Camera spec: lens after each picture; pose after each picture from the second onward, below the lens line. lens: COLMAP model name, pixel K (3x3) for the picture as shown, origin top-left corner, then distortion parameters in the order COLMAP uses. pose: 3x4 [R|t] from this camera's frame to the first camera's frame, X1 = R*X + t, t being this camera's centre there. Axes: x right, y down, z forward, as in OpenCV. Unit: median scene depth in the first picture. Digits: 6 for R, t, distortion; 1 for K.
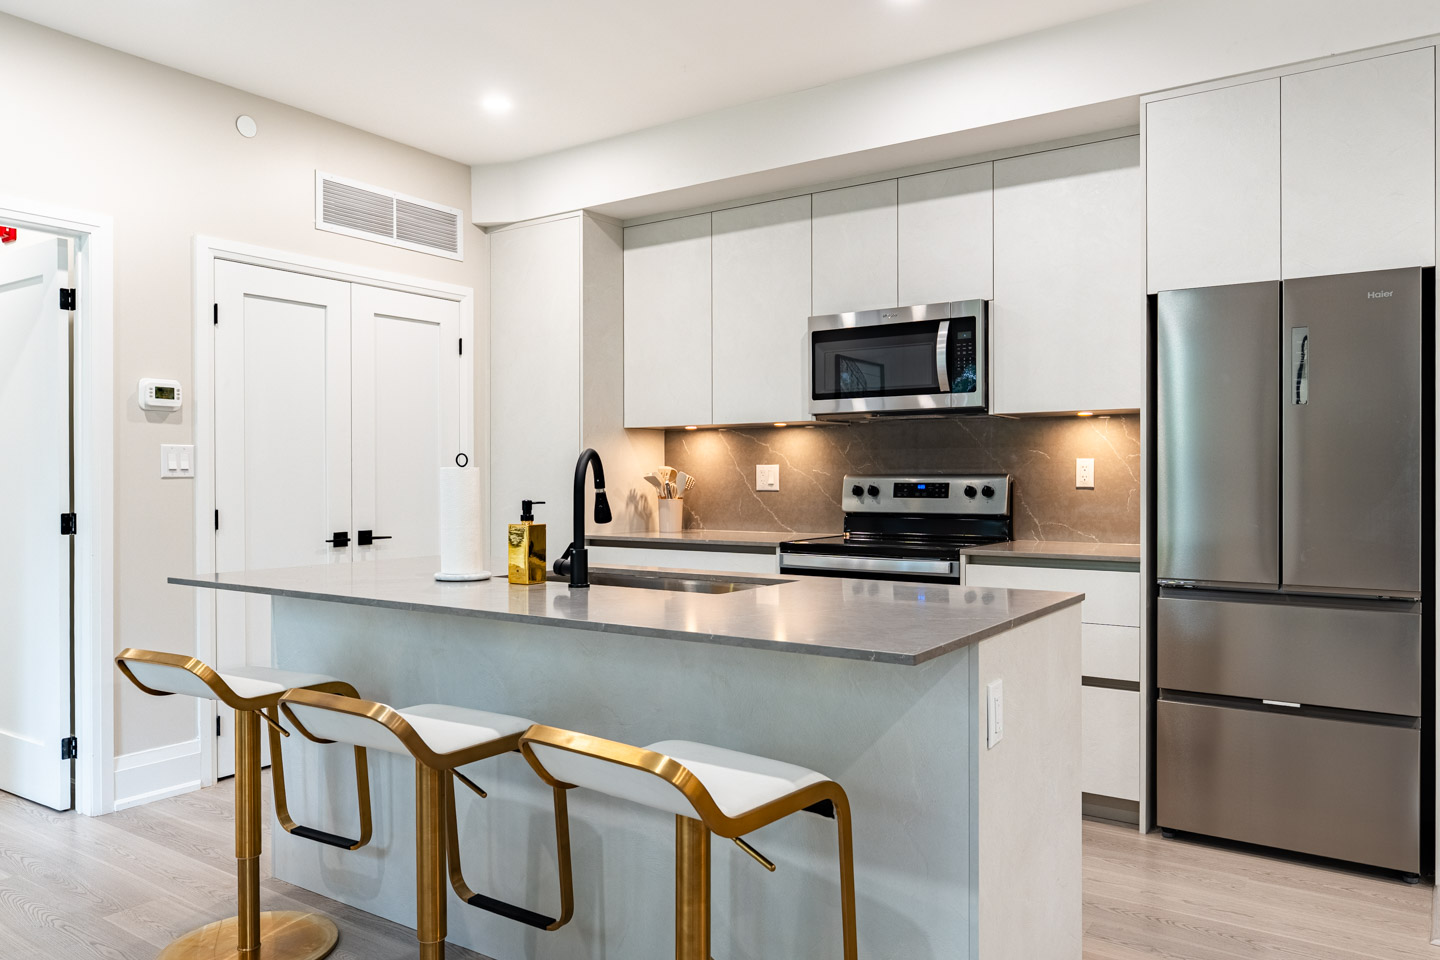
lens RADIAL K [[1004.3, 0, 720.0], [0, 1004.3, 480.0], [0, 0, 1]] dist [-0.005305, 0.000351]
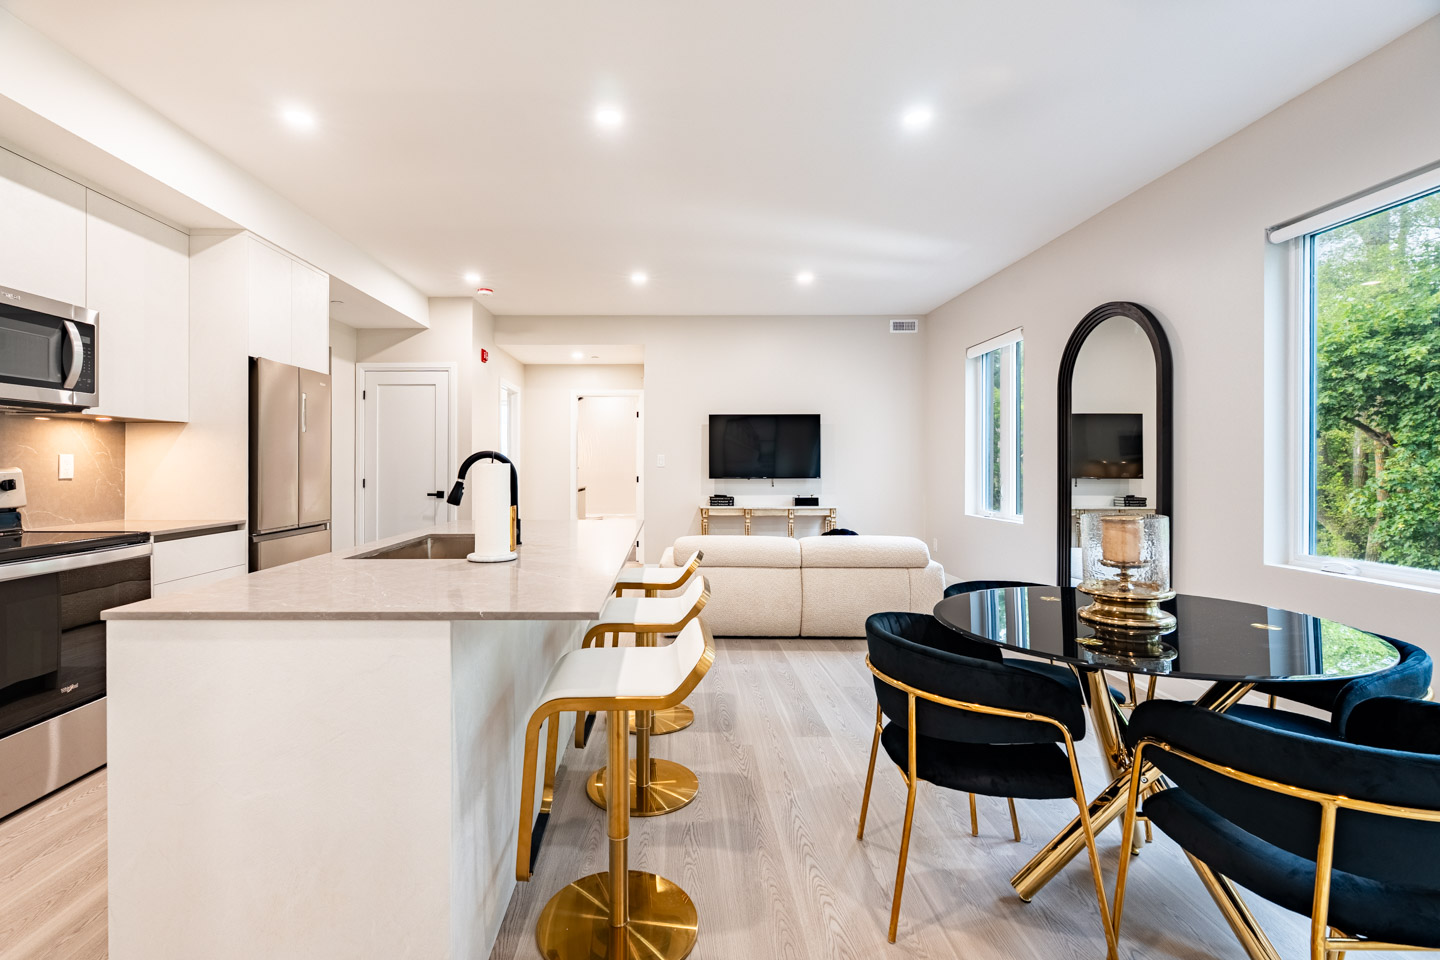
lens RADIAL K [[654.2, 0, 672.3], [0, 654.2, 459.5], [0, 0, 1]] dist [0.001326, 0.000008]
pose [[-0.560655, 0.005733, 0.828030, -0.656361], [0.000995, 0.999980, -0.006249, -0.009138], [-0.828049, -0.002680, -0.560650, 0.819908]]
